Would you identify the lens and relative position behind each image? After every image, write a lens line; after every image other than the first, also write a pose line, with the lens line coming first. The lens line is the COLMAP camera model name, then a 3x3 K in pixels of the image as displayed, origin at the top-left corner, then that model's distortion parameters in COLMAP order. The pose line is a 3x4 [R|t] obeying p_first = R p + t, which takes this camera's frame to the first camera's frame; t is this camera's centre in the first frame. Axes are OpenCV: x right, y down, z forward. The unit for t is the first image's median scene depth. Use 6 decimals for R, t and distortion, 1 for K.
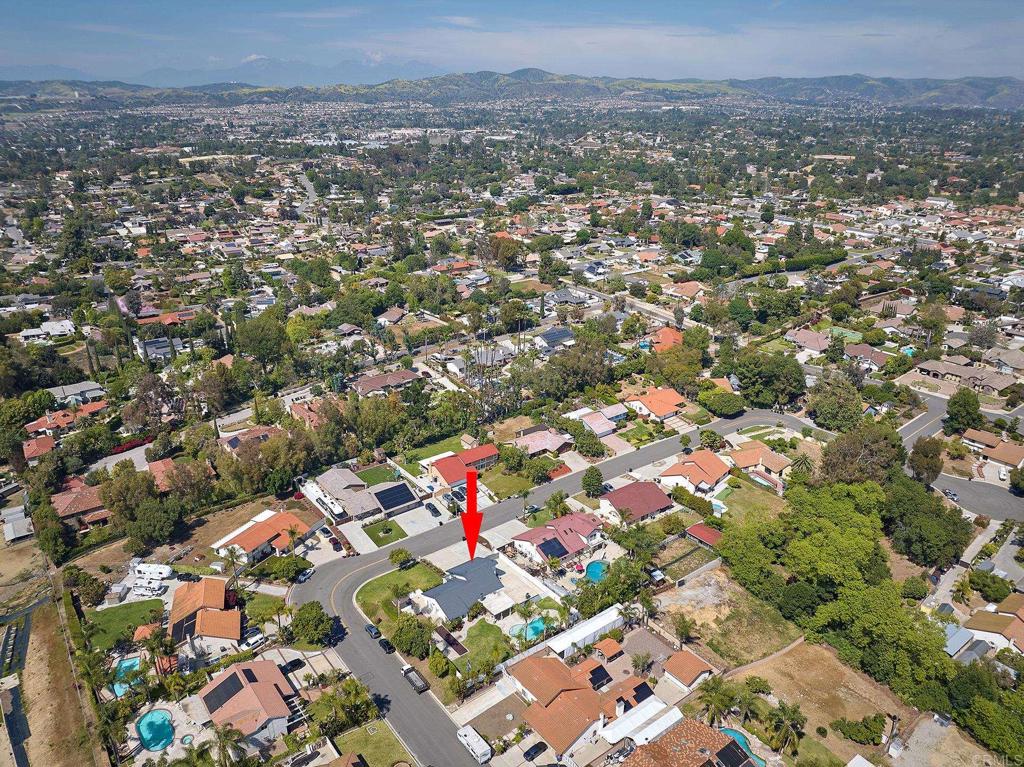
lens RADIAL K [[721.1, 0, 512.0], [0, 721.1, 383.5], [0, 0, 1]] dist [-0.041086, 0.009305]
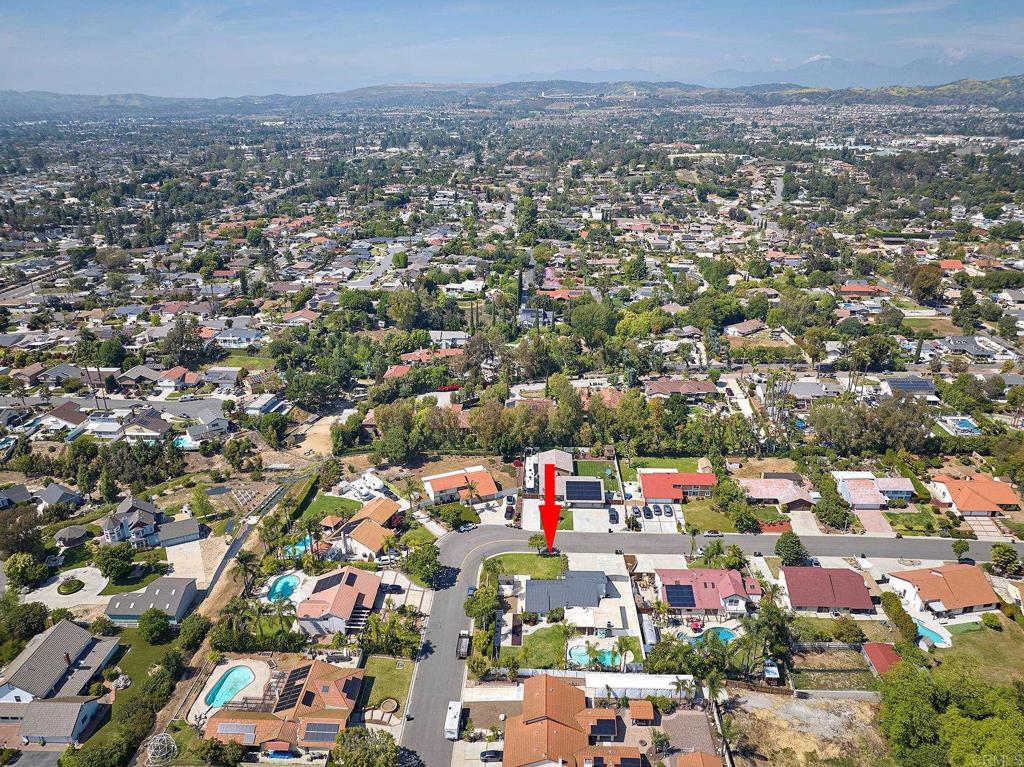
lens RADIAL K [[721.1, 0, 512.0], [0, 721.1, 383.5], [0, 0, 1]] dist [-0.041086, 0.009305]
pose [[0.767725, 0.227822, -0.598912, 0.273079], [-0.228279, 0.970579, 0.076580, -0.036679], [0.598738, 0.077927, 0.797145, 0.094515]]
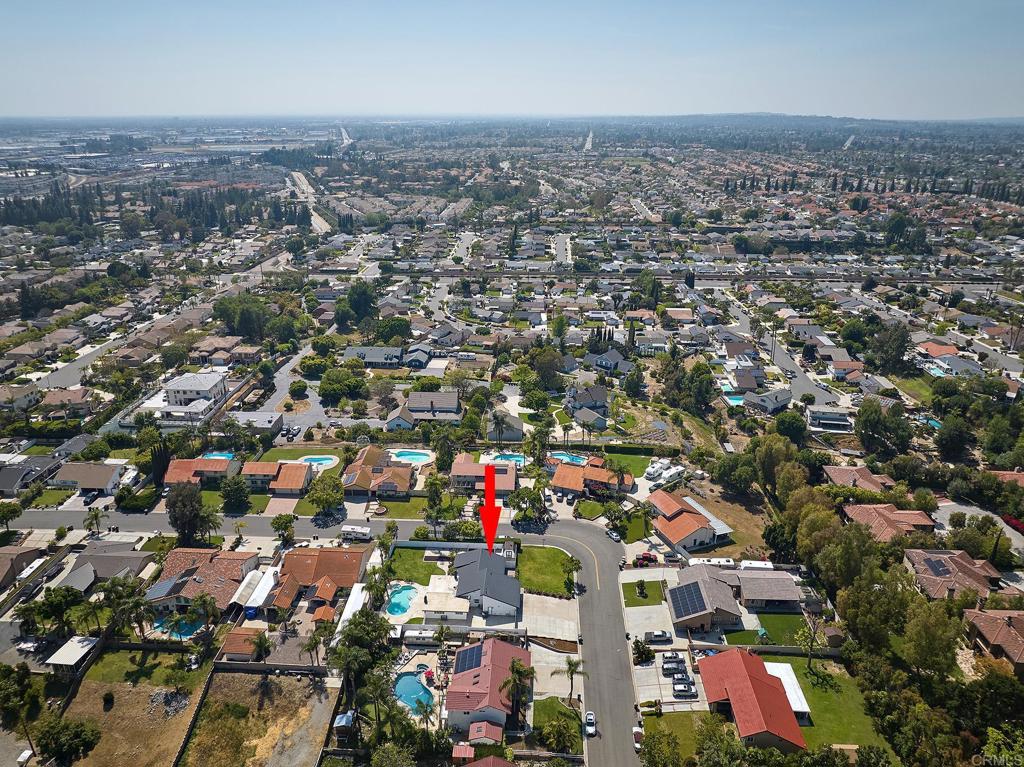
lens RADIAL K [[721.1, 0, 512.0], [0, 721.1, 383.5], [0, 0, 1]] dist [-0.041086, 0.009305]
pose [[-0.642152, 0.266951, -0.718595, 0.366136], [-0.286340, 0.786026, 0.547881, -0.319833], [0.711091, 0.557585, -0.428309, 0.870938]]
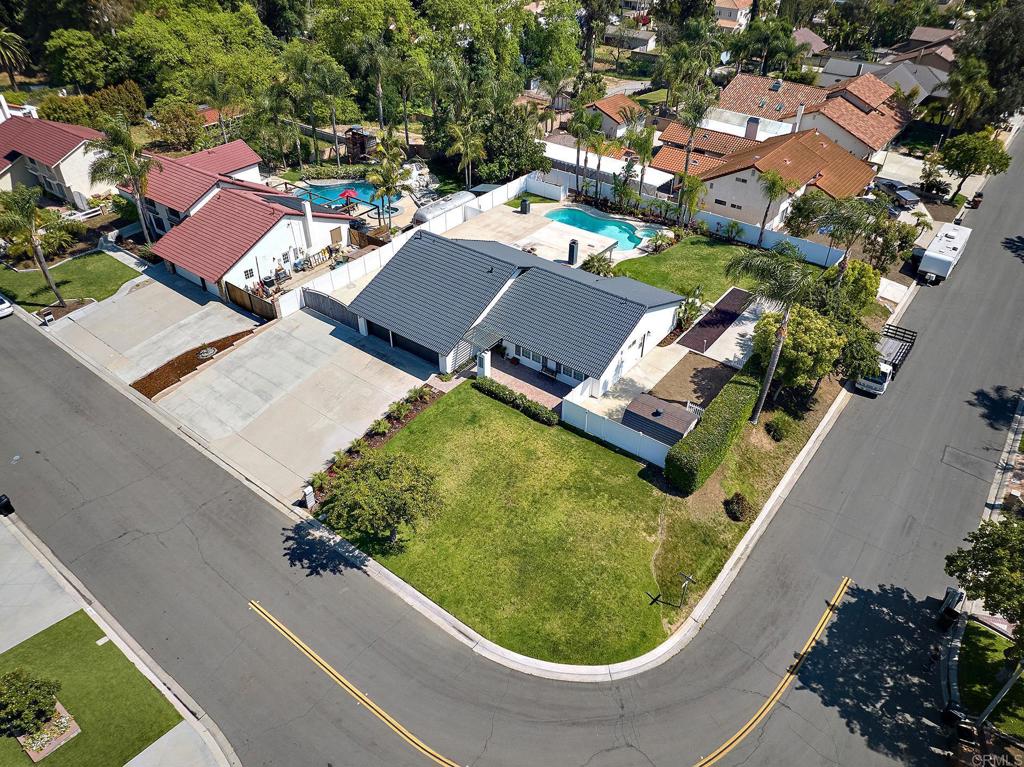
lens RADIAL K [[721.1, 0, 512.0], [0, 721.1, 383.5], [0, 0, 1]] dist [-0.041086, 0.009305]
pose [[-0.254269, -0.578953, 0.774701, -0.217636], [0.345707, 0.693694, 0.631882, 0.074602], [-0.903235, 0.428487, 0.023763, 0.678566]]
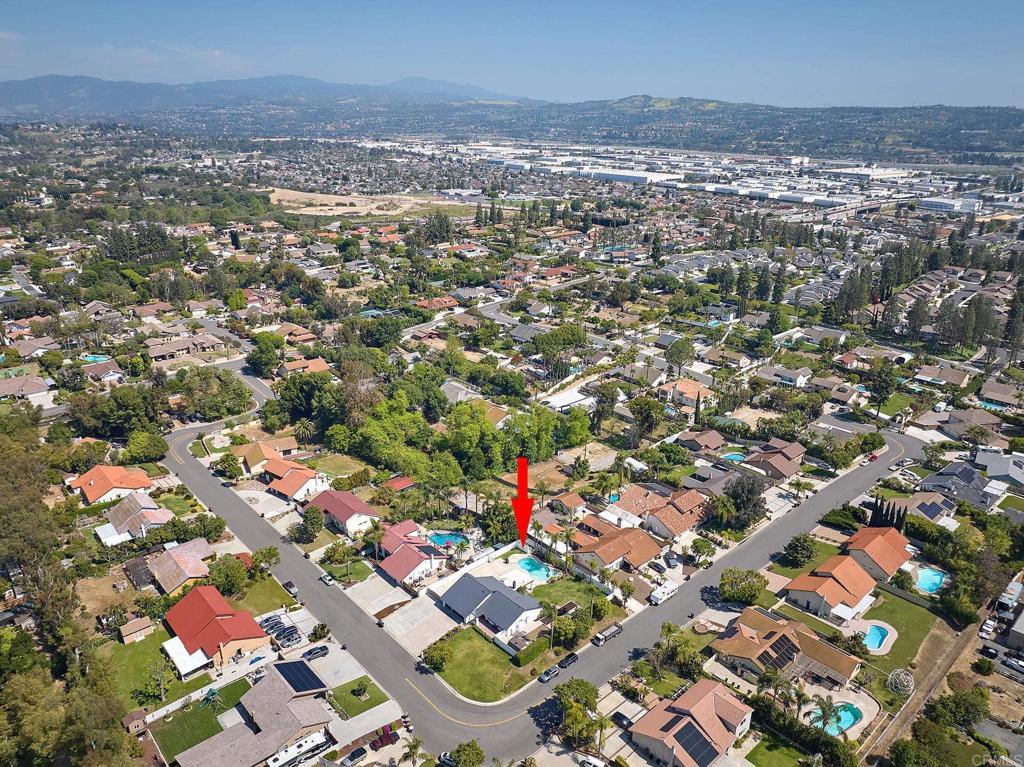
lens RADIAL K [[721.1, 0, 512.0], [0, 721.1, 383.5], [0, 0, 1]] dist [-0.041086, 0.009305]
pose [[-0.075892, -0.350159, 0.933611, -0.593145], [0.359756, 0.863630, 0.353156, -0.211026], [-0.929955, 0.362674, 0.060429, 0.541722]]
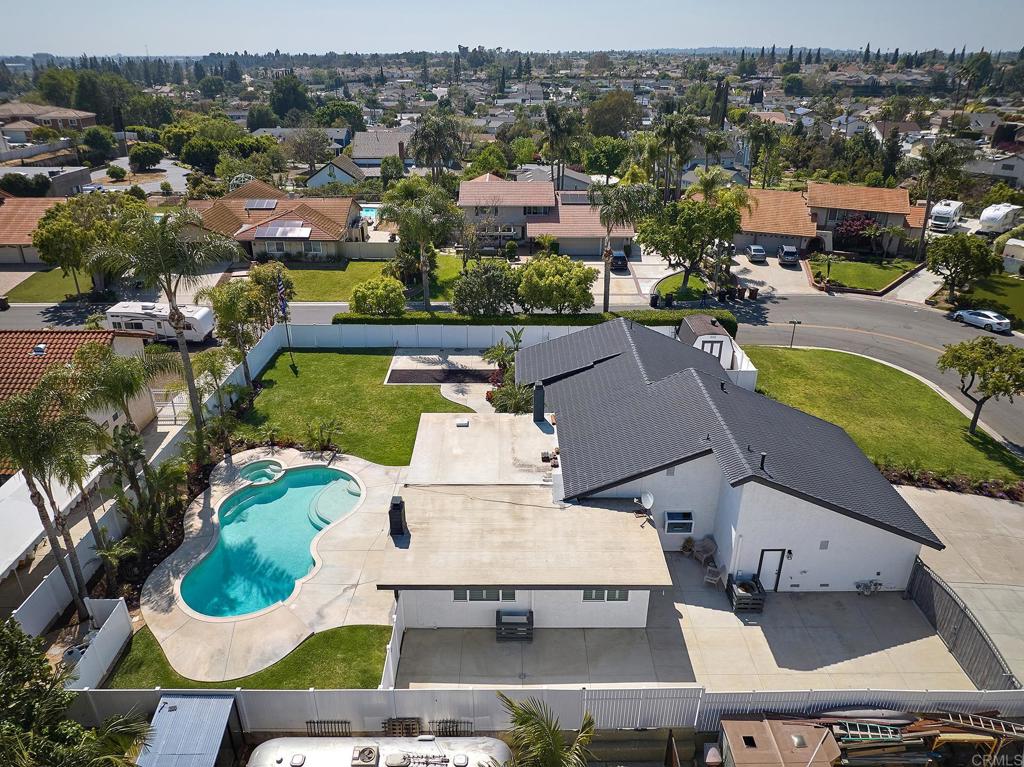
lens RADIAL K [[721.1, 0, 512.0], [0, 721.1, 383.5], [0, 0, 1]] dist [-0.041086, 0.009305]
pose [[-0.605793, 0.330927, -0.723535, 0.074055], [-0.293691, 0.752159, 0.589917, 0.111055], [0.739433, 0.569863, -0.358463, 0.692791]]
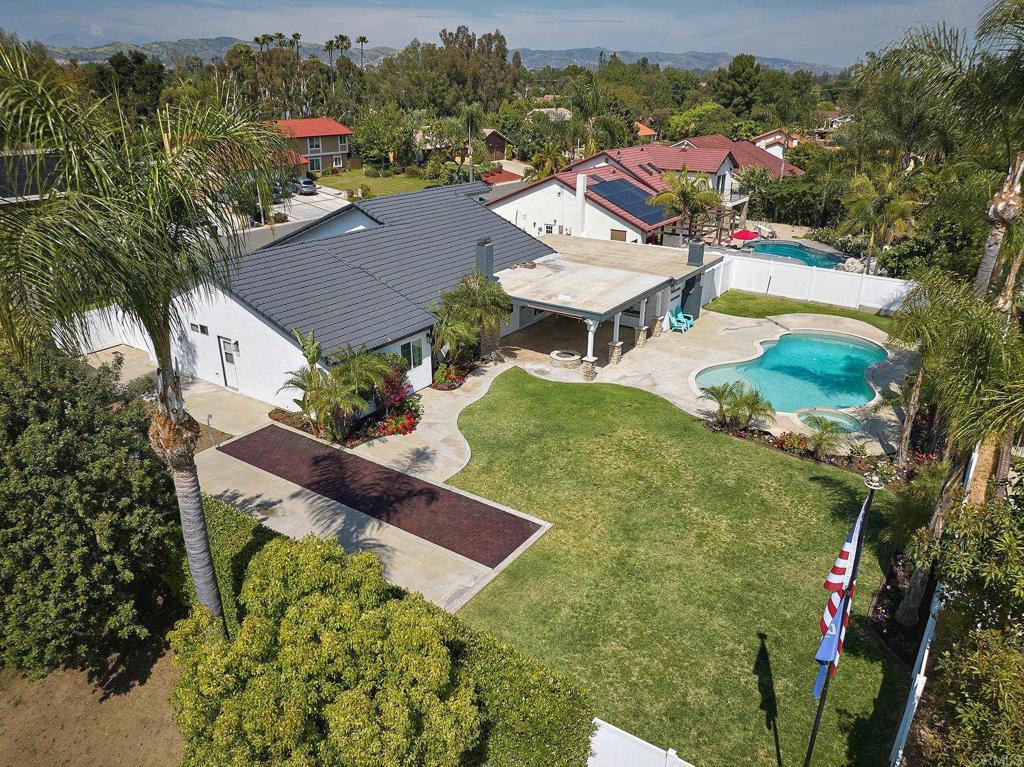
lens RADIAL K [[721.1, 0, 512.0], [0, 721.1, 383.5], [0, 0, 1]] dist [-0.041086, 0.009305]
pose [[0.949948, -0.116071, 0.290047, -0.059024], [0.110406, 0.993239, 0.035877, 0.208866], [-0.292250, -0.002058, 0.956340, 0.537325]]
